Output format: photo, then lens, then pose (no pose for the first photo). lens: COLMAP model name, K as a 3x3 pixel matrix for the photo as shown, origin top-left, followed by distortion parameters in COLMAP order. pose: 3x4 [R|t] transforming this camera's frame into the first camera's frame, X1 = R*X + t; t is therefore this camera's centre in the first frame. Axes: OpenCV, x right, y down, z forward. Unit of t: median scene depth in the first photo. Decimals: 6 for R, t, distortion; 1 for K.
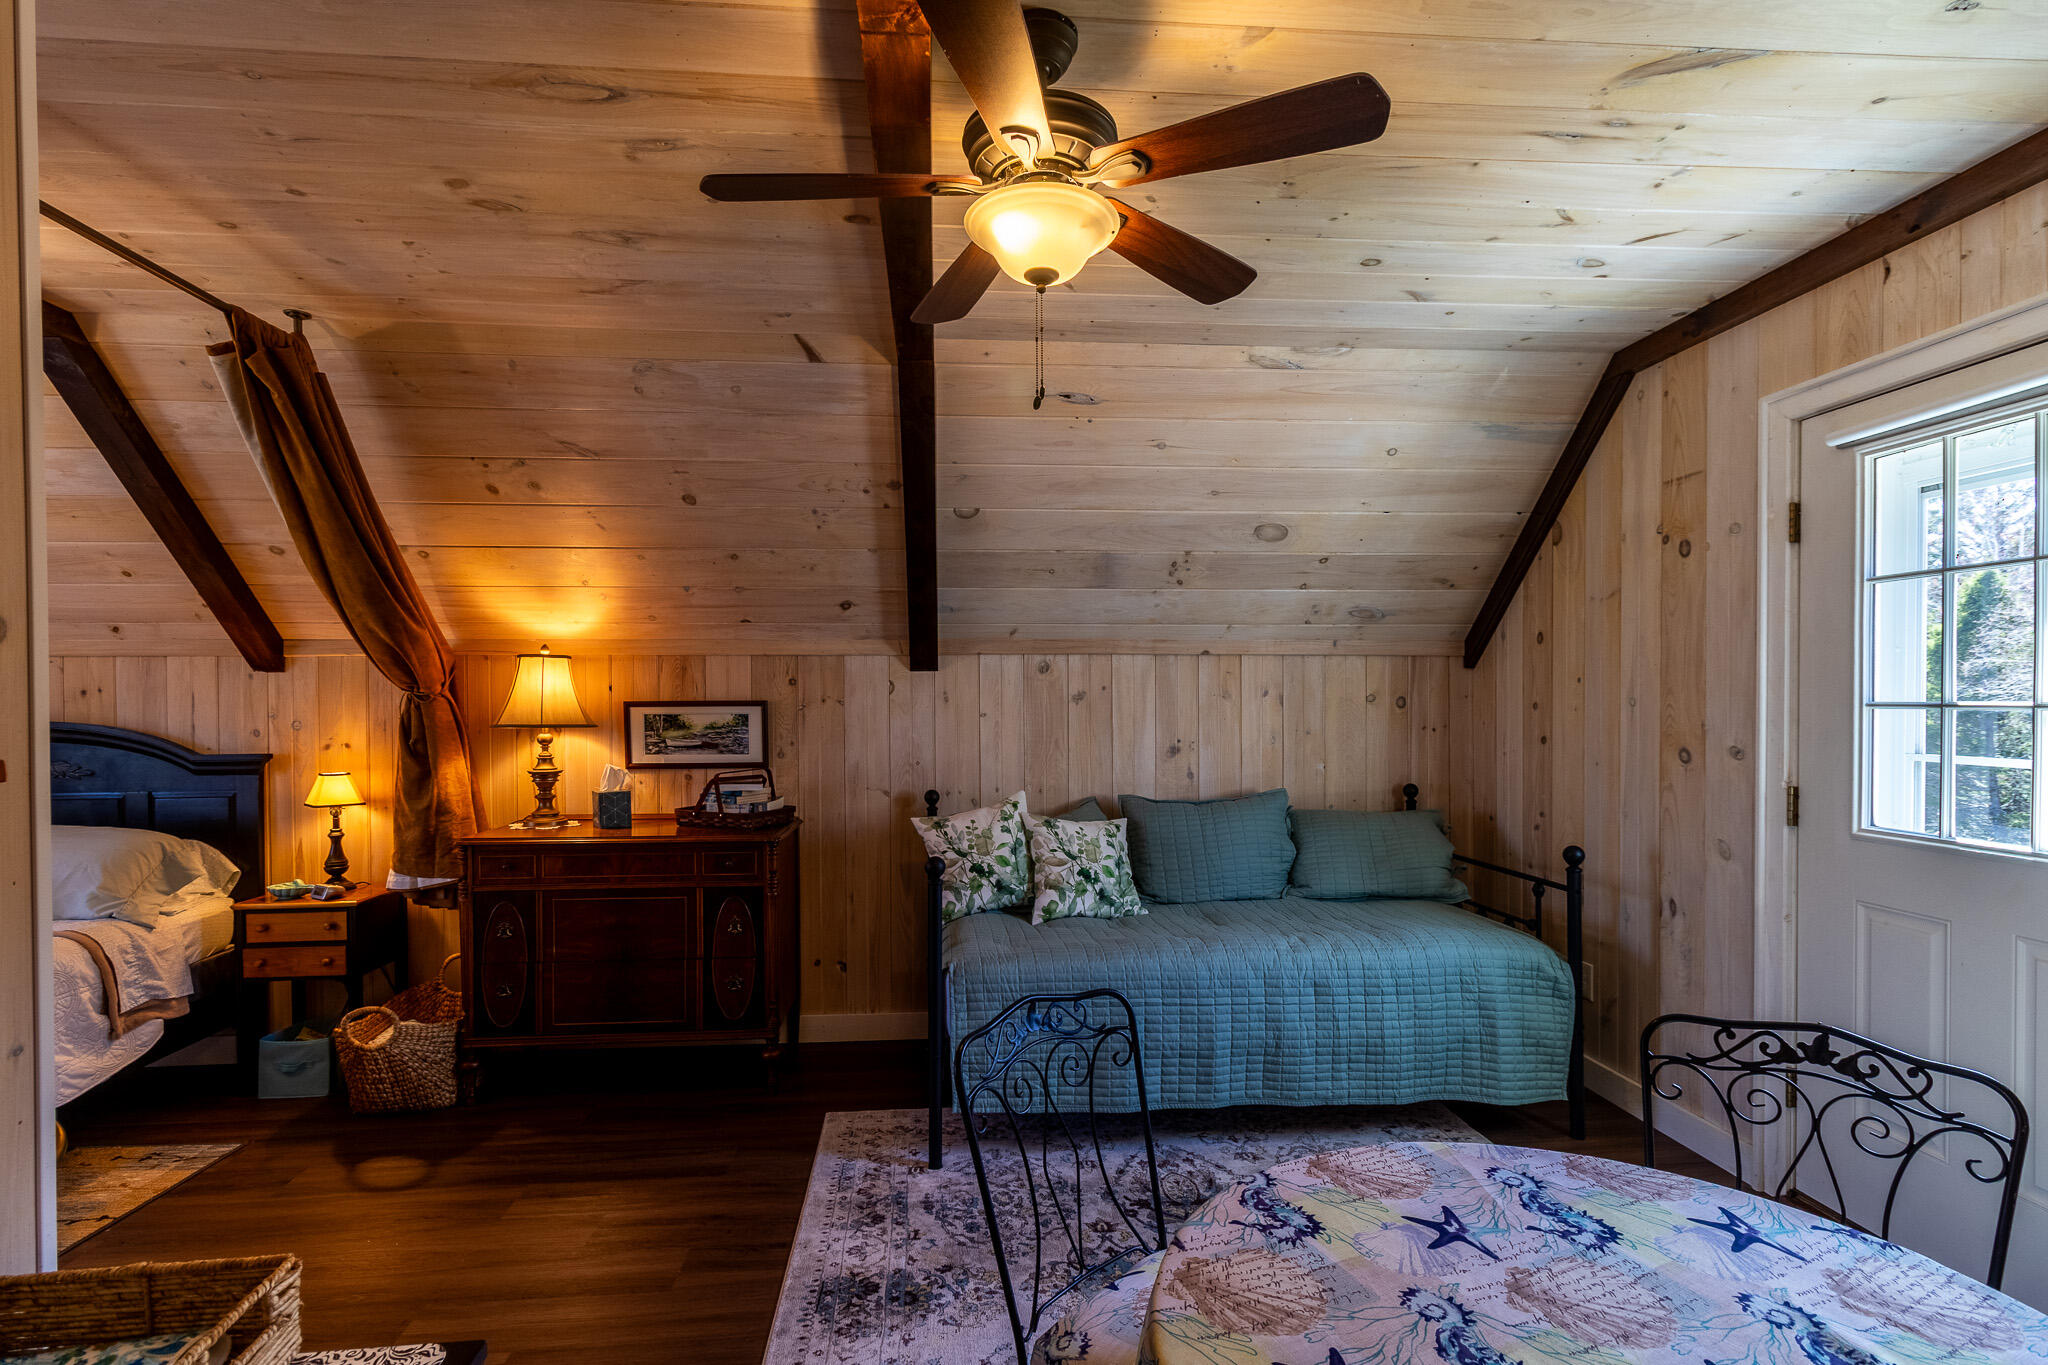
lens RADIAL K [[965.8, 0, 1038.7], [0, 965.8, 688.6], [0, 0, 1]] dist [-0.000398, 0.000563]
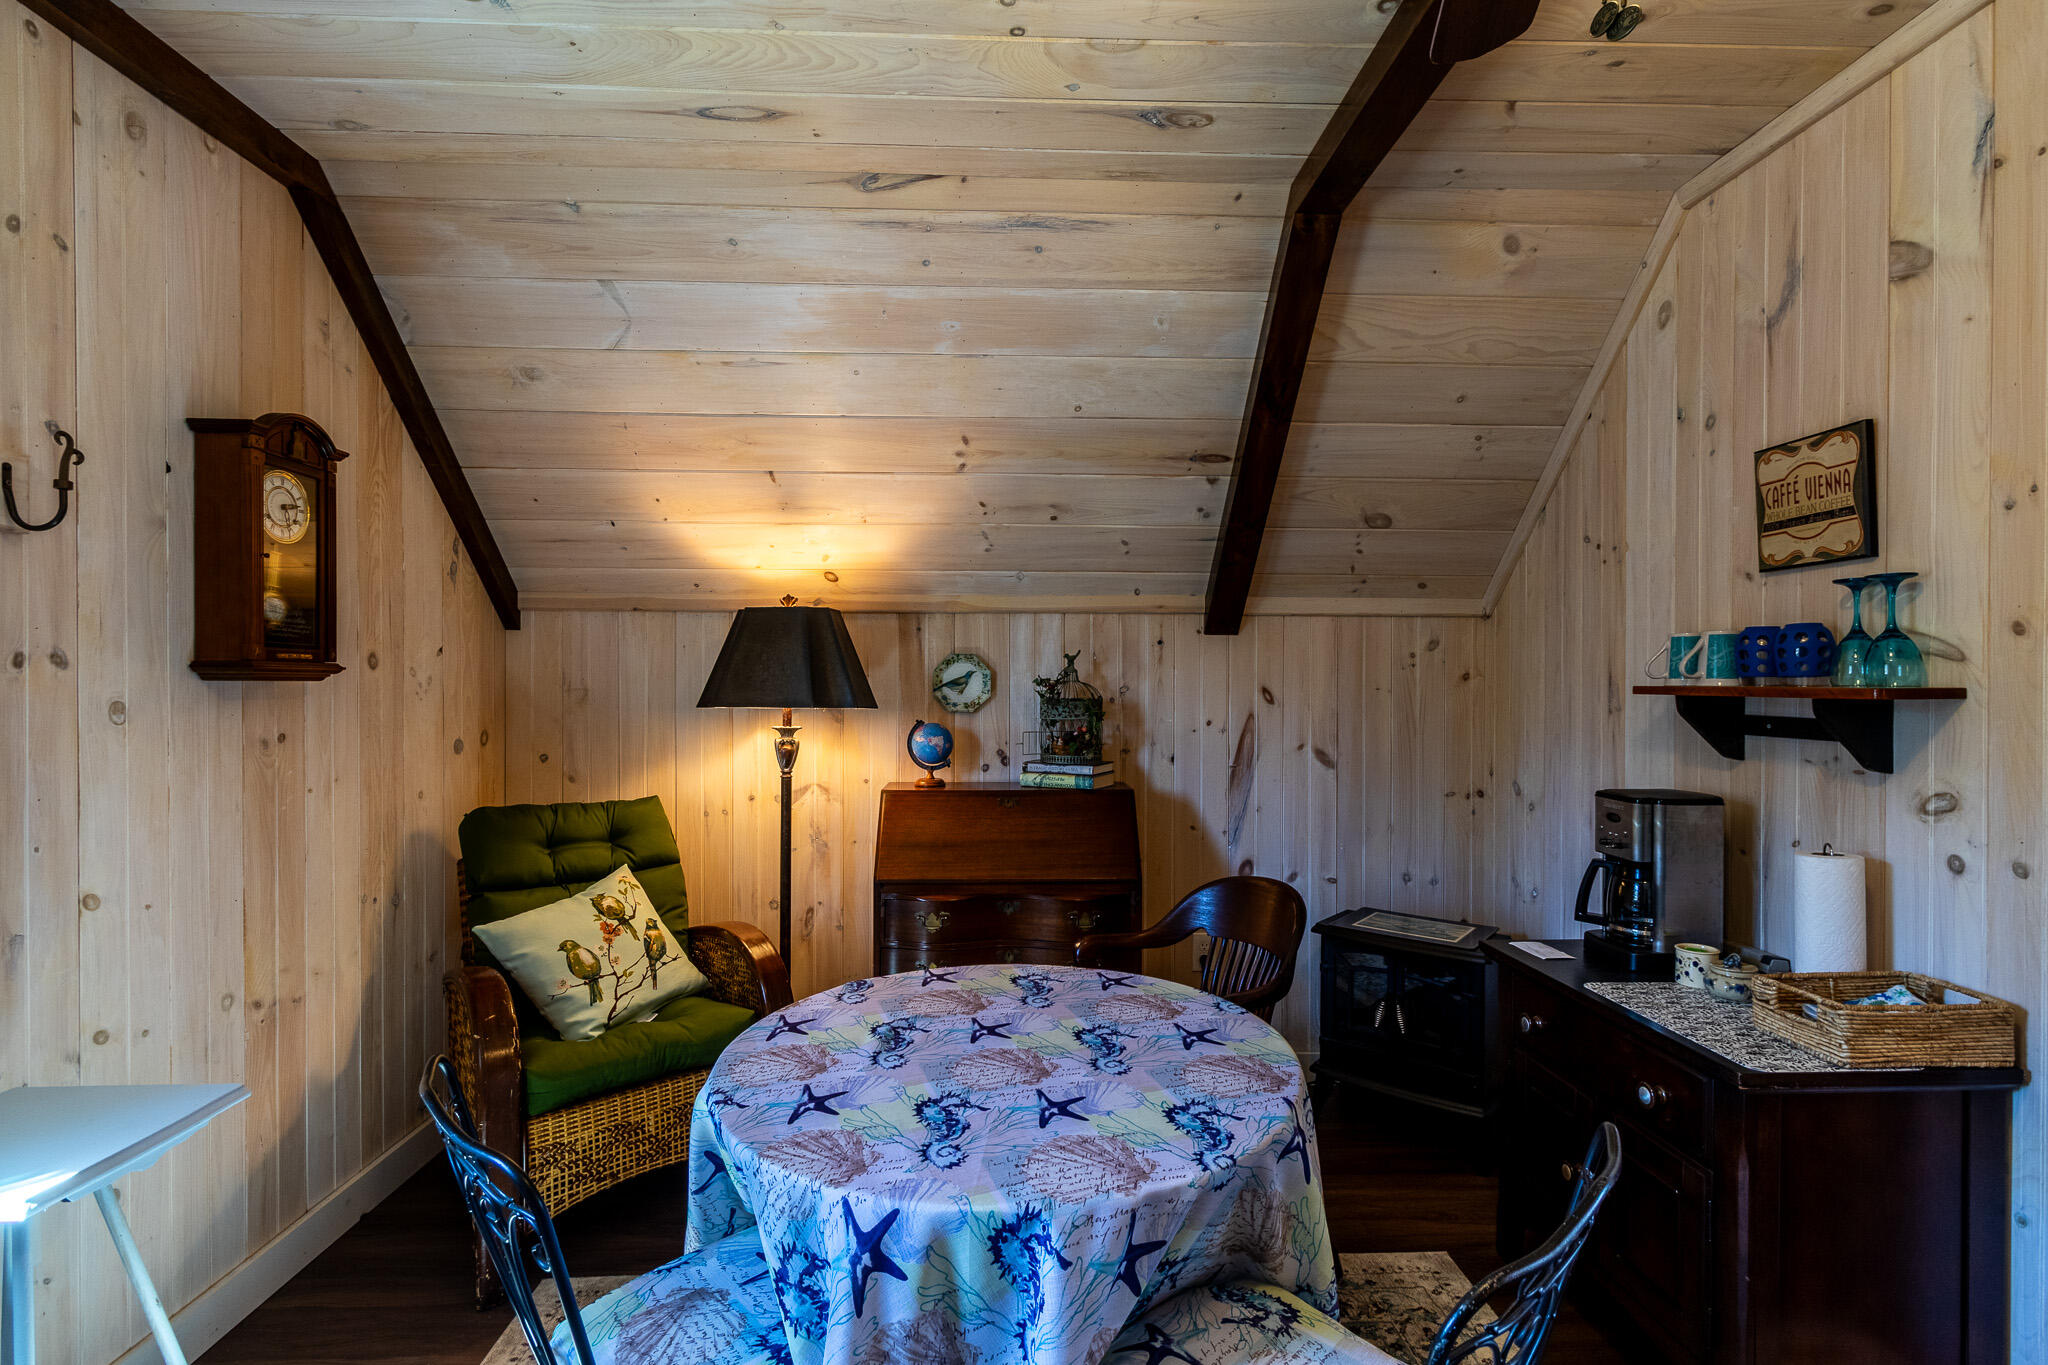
lens RADIAL K [[965.8, 0, 1038.7], [0, 965.8, 688.6], [0, 0, 1]] dist [-0.000398, 0.000563]
pose [[-0.998827, 0.002151, 0.048382, 0.388619], [0.001726, 0.999960, -0.008828, 0.058922], [-0.048399, -0.008734, -0.998790, 2.178285]]
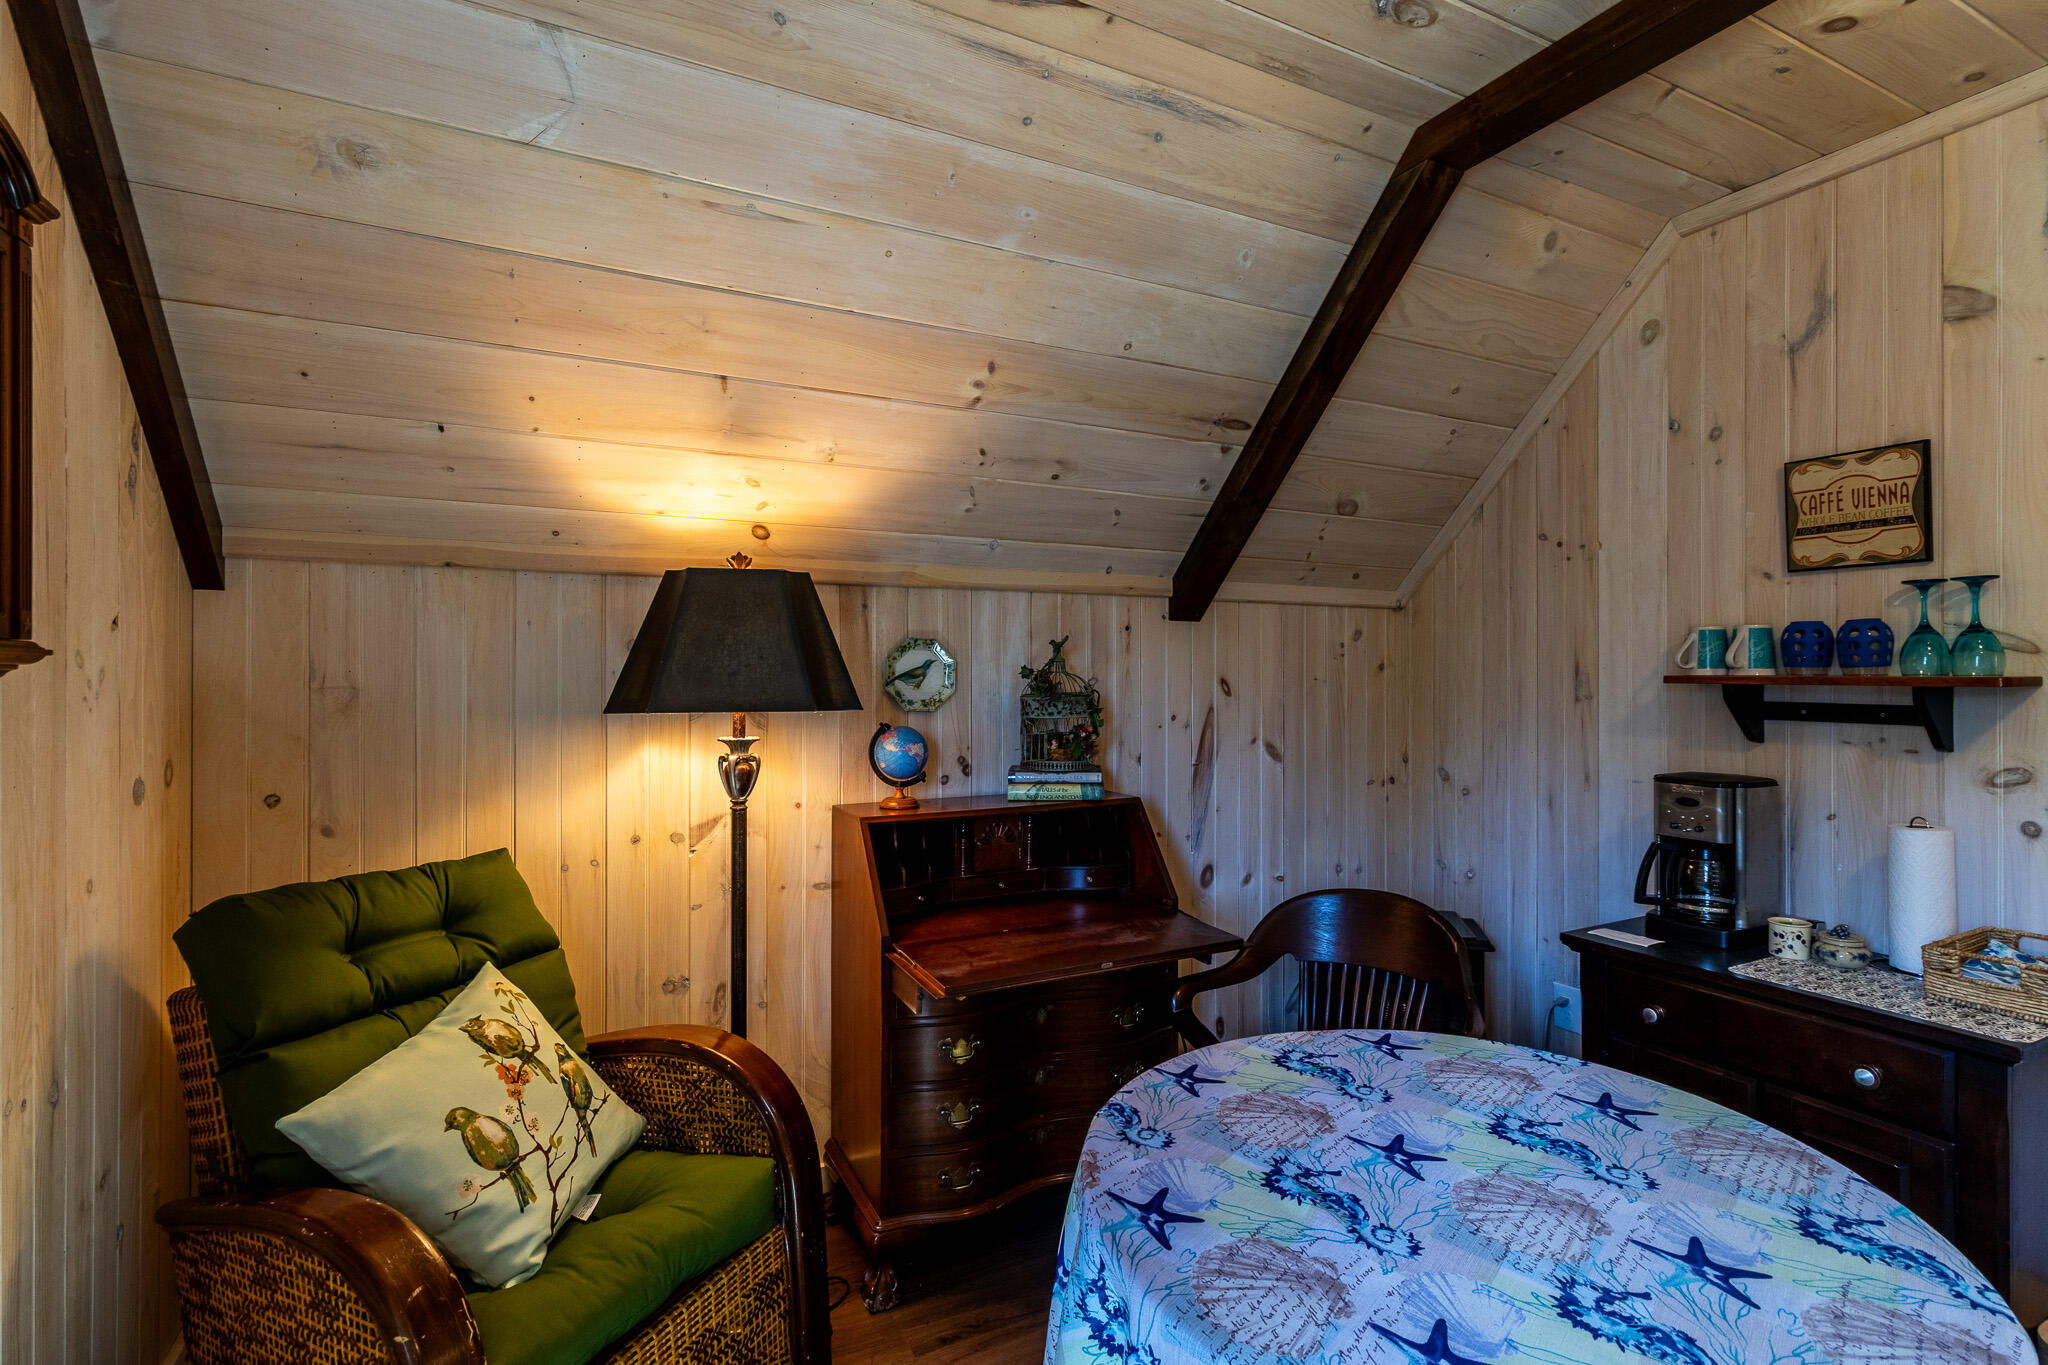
lens RADIAL K [[949.6, 0, 1028.5], [0, 949.6, 669.7], [0, 0, 1]] dist [0.001523, 0.000042]
pose [[-0.927144, 0.004622, -0.374678, 1.288540], [0.010899, 0.999833, -0.014636, 0.041127], [0.374548, -0.017654, -0.927040, 1.557696]]
